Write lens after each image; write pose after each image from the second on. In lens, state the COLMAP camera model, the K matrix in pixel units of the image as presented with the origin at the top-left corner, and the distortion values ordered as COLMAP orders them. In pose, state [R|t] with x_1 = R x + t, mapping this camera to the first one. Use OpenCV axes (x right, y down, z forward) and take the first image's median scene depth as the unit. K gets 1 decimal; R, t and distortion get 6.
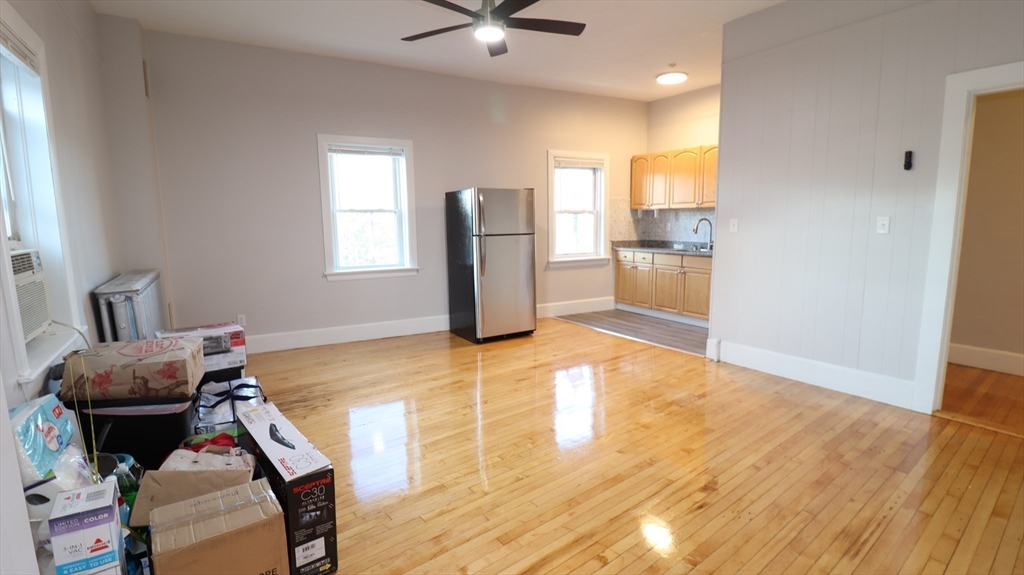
lens RADIAL K [[481.5, 0, 508.4], [0, 481.5, 288.8], [0, 0, 1]] dist [-0.016850, -0.005941]
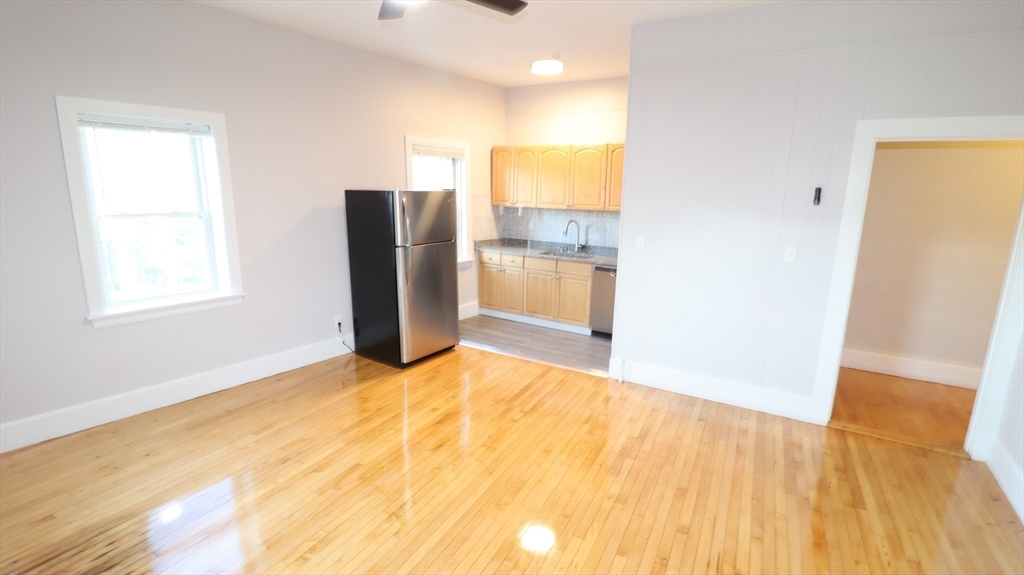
lens RADIAL K [[481.5, 0, 519.3], [0, 481.5, 289.6], [0, 0, 1]] dist [-0.016850, -0.005941]
pose [[0.898415, -0.065411, 0.434248, -0.129044], [0.033103, 0.996119, 0.081559, -0.095118], [-0.437897, -0.058899, 0.897094, 0.177124]]
